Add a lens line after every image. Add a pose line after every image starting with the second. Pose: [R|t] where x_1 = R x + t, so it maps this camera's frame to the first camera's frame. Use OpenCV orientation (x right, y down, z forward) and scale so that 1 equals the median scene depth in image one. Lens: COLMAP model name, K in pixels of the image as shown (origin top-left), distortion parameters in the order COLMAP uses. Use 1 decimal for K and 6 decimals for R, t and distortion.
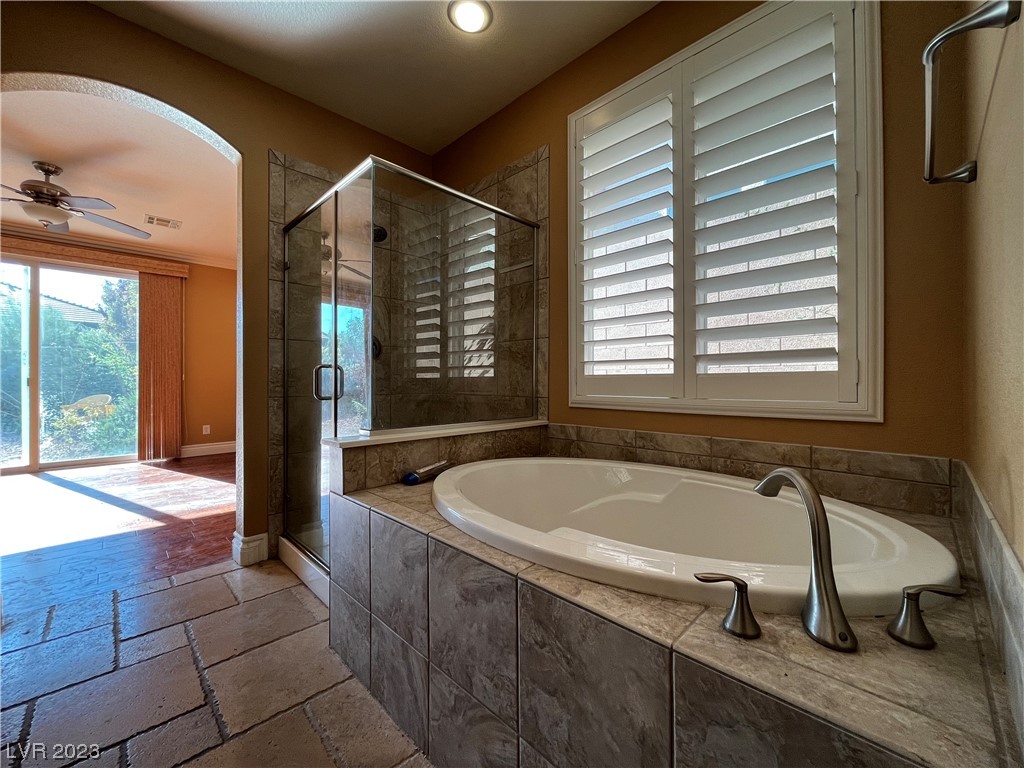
lens RADIAL K [[412.8, 0, 515.1], [0, 412.8, 381.8], [0, 0, 1]] dist [0.000380, 0.000282]
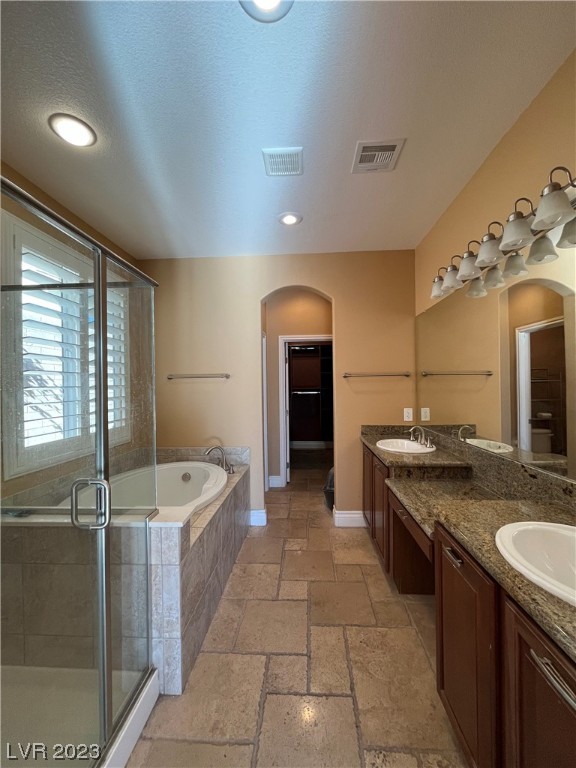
lens RADIAL K [[309.6, 0, 288.0], [0, 309.6, 384.0], [0, 0, 1]] dist [0.000380, 0.000282]
pose [[-0.657527, 0.010493, 0.753358, -1.133514], [0.008556, 0.999943, -0.006459, -0.211966], [-0.753383, 0.002198, -0.657579, 1.151727]]
